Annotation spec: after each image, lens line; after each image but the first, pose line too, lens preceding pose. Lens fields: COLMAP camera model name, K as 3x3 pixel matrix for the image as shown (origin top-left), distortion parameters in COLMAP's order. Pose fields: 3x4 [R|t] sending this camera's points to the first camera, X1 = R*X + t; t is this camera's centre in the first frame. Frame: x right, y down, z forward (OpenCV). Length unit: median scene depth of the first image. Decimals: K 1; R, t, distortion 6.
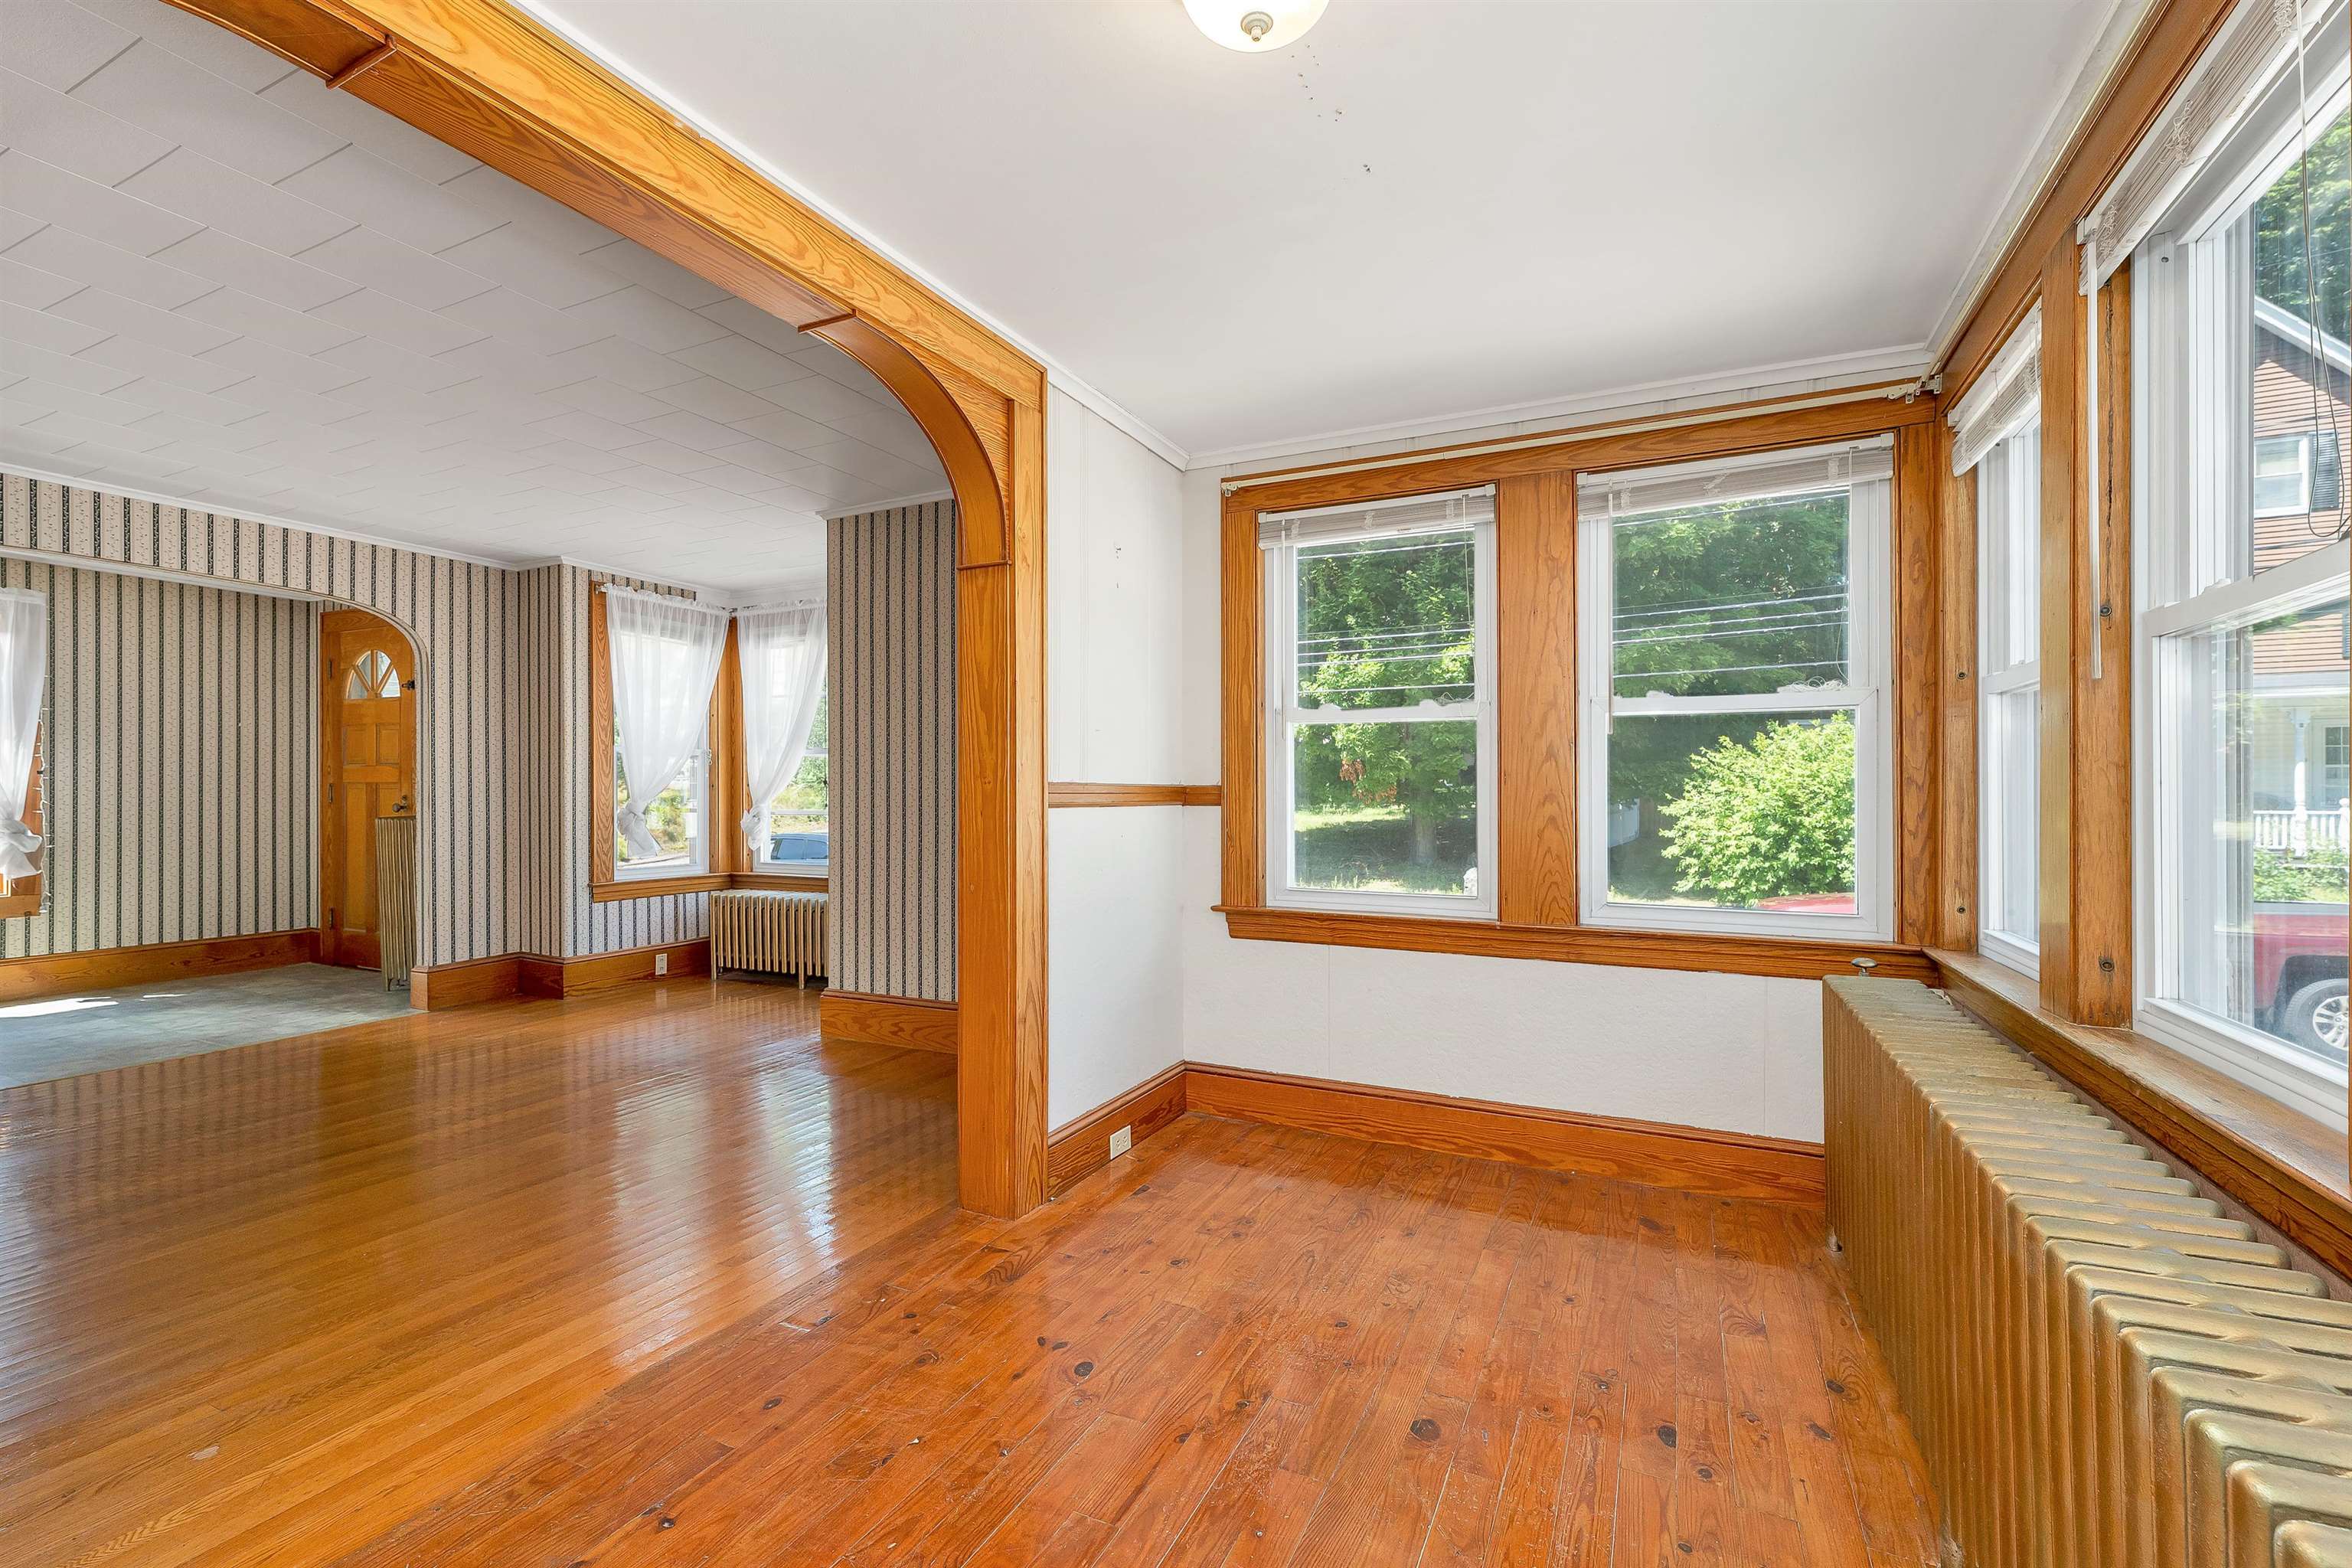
lens RADIAL K [[1035.7, 0, 1164.3], [0, 1035.7, 790.1], [0, 0, 1]] dist [0.014075, 0.000129]
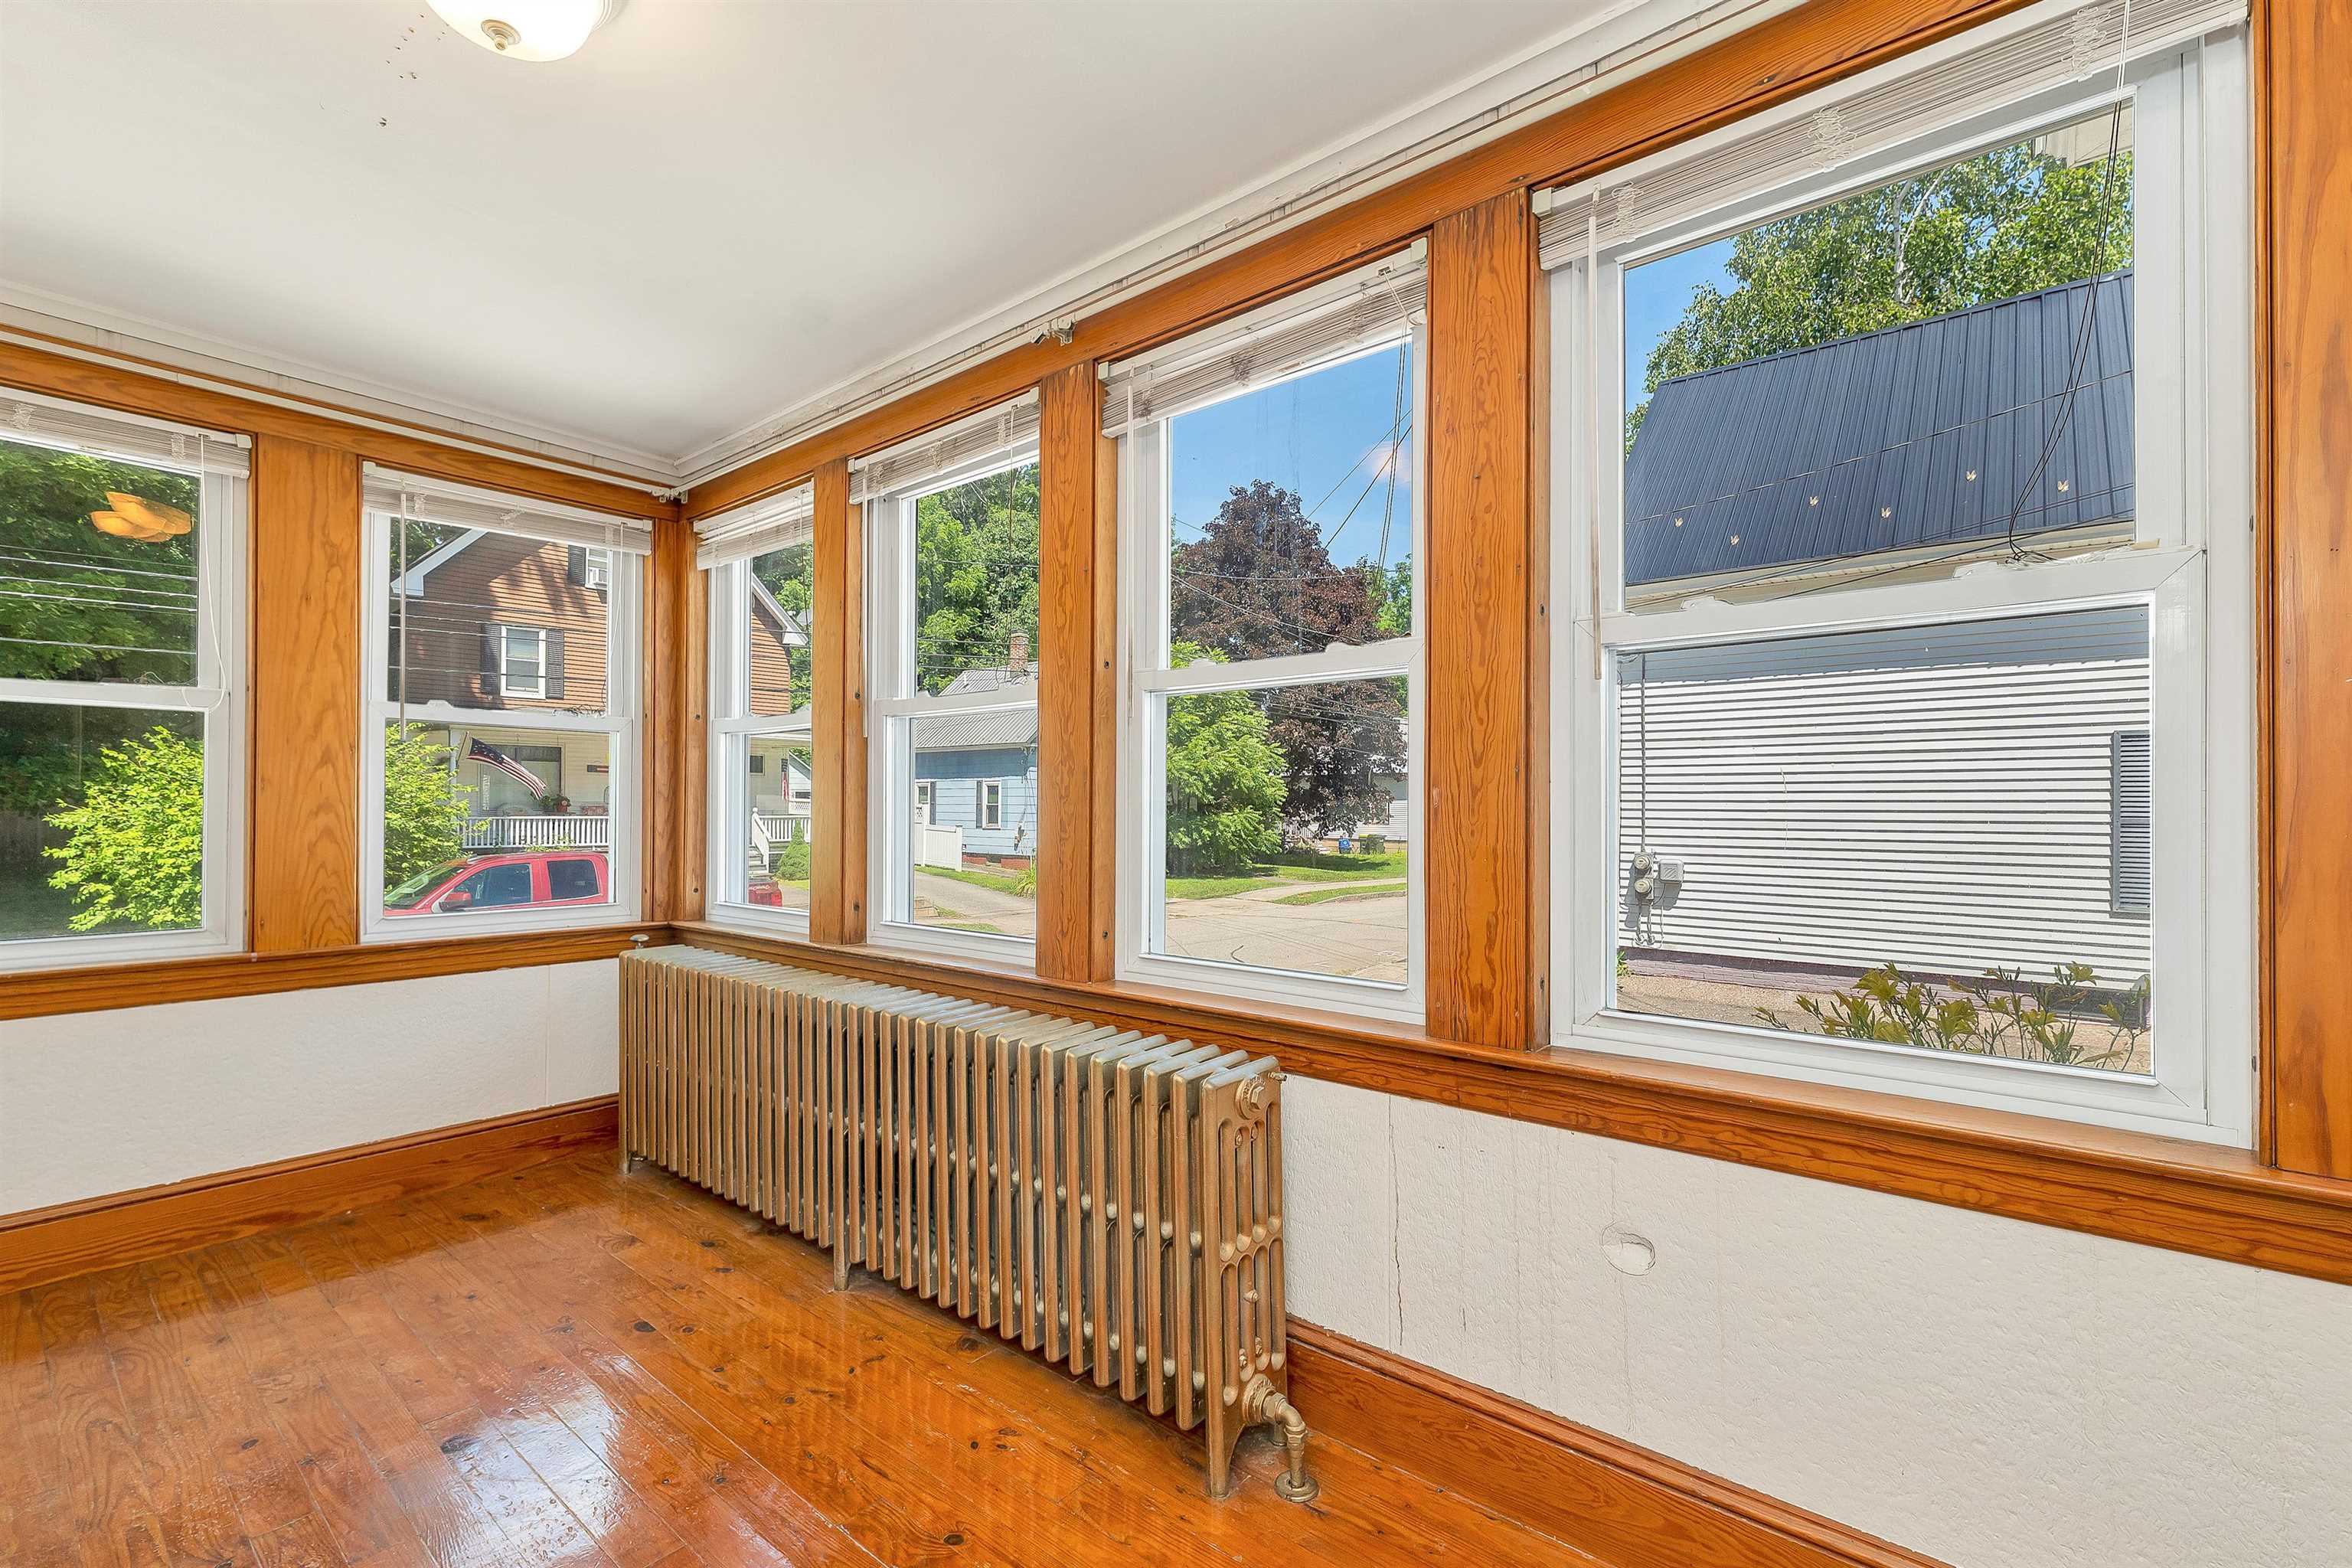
lens RADIAL K [[1035.7, 0, 1170.5], [0, 1035.7, 801.4], [0, 0, 1]] dist [0.014075, 0.000129]
pose [[0.242607, 0.007962, 0.970092, -0.347515], [-0.003846, 0.999966, -0.007245, 0.006399], [-0.970117, -0.001974, 0.242629, 0.068301]]
